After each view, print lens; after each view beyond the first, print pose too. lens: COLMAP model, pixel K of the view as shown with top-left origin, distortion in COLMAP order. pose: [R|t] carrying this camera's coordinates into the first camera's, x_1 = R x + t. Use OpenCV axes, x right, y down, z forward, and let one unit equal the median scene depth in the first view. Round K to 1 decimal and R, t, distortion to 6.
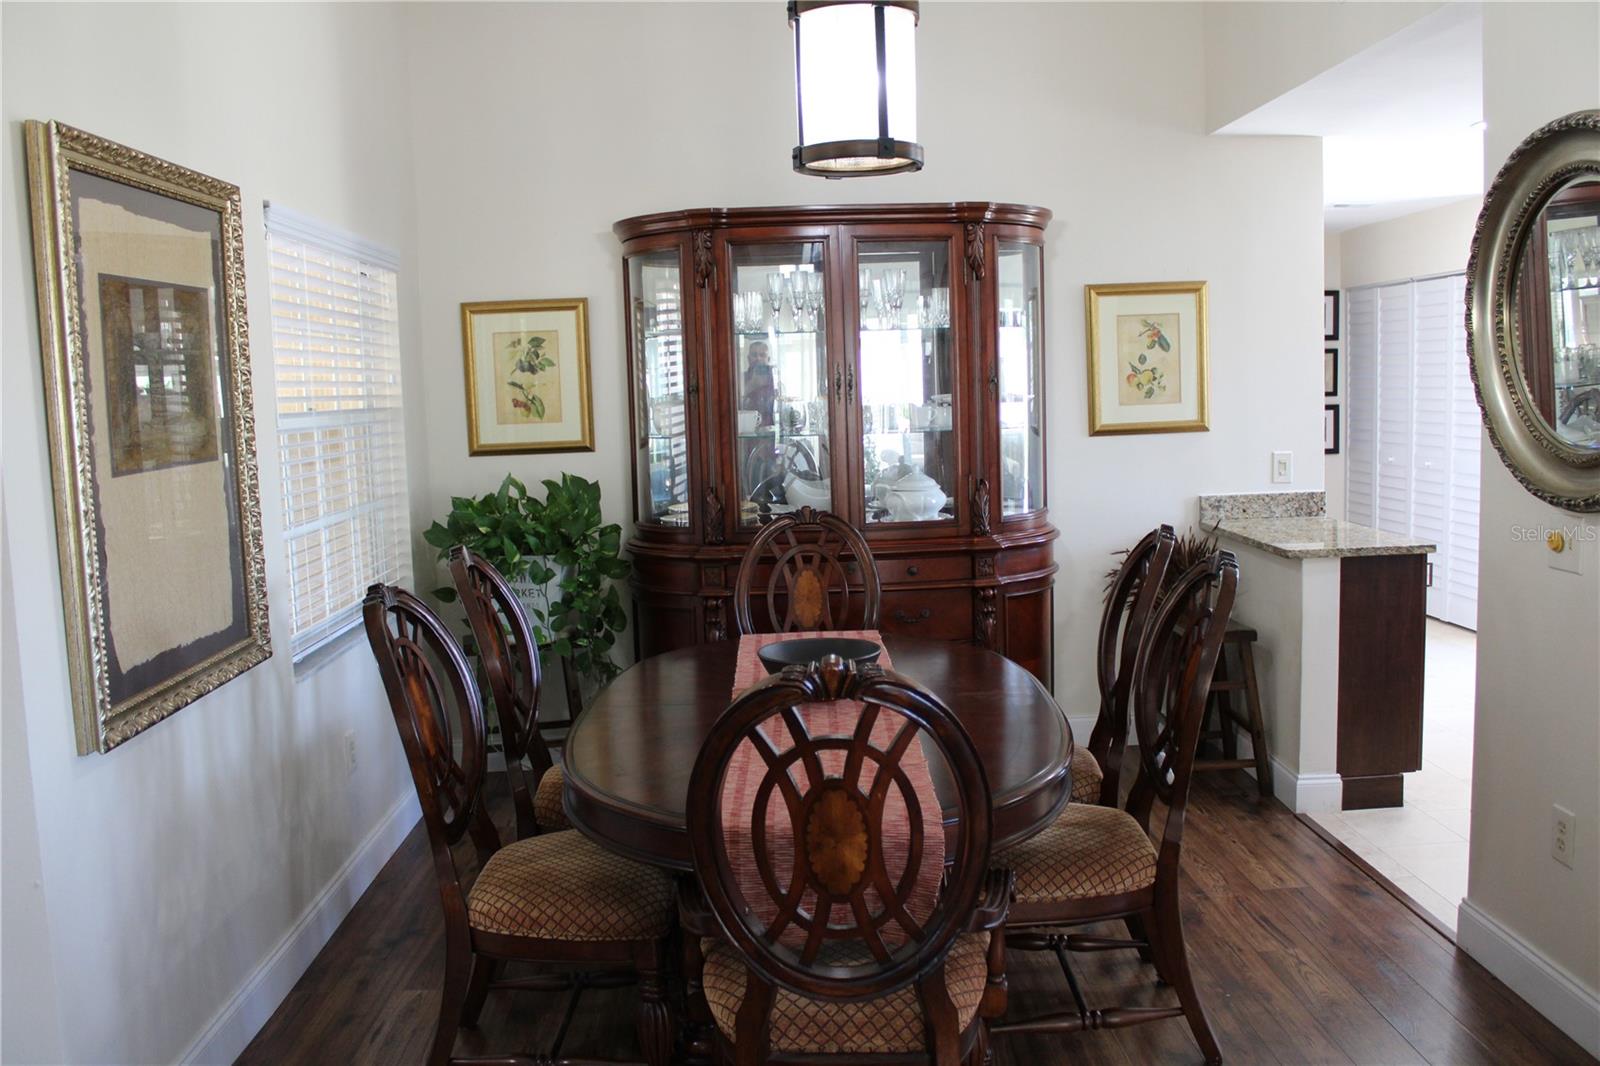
lens RADIAL K [[1332.5, 0, 790.8], [0, 1332.5, 537.5], [0, 0, 1]] dist [-0.154230, 0.133471]
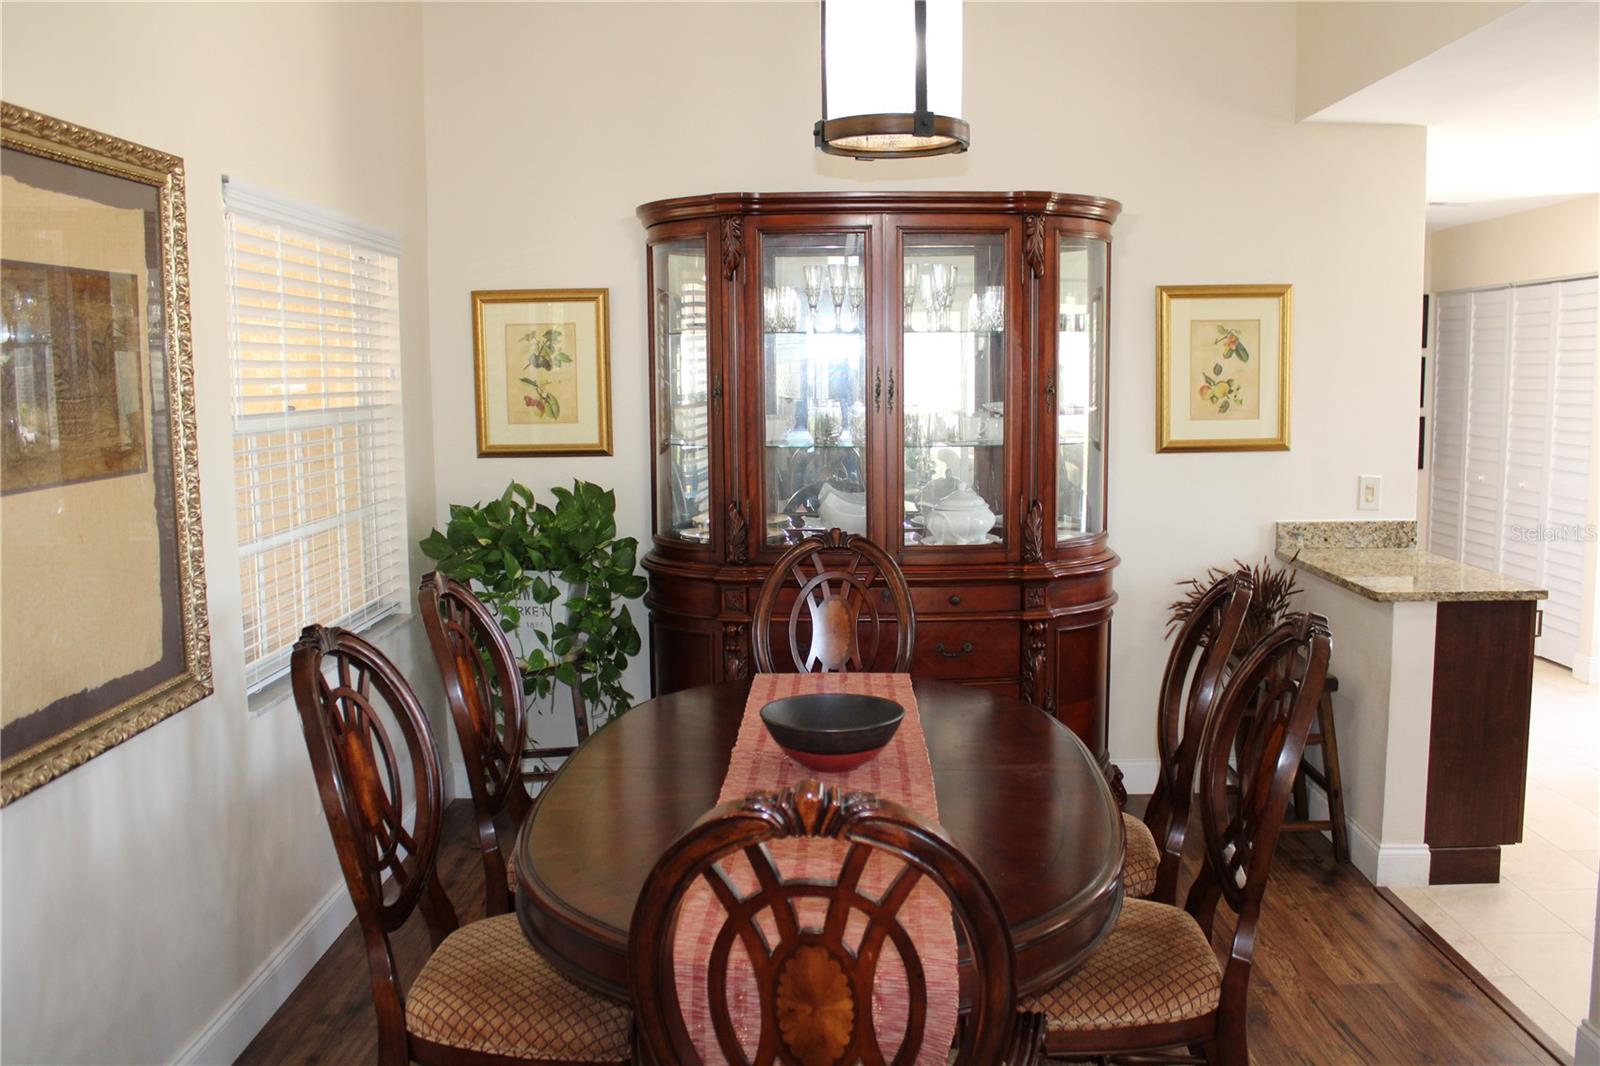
lens RADIAL K [[1332.5, 0, 800.3], [0, 1332.5, 533.7], [0, 0, 1]] dist [-0.154230, 0.133471]
pose [[0.998877, 0.027687, -0.038453, 0.024906], [-0.027423, 0.999597, 0.007377, -0.028769], [0.038642, -0.006315, 0.999233, 0.117856]]
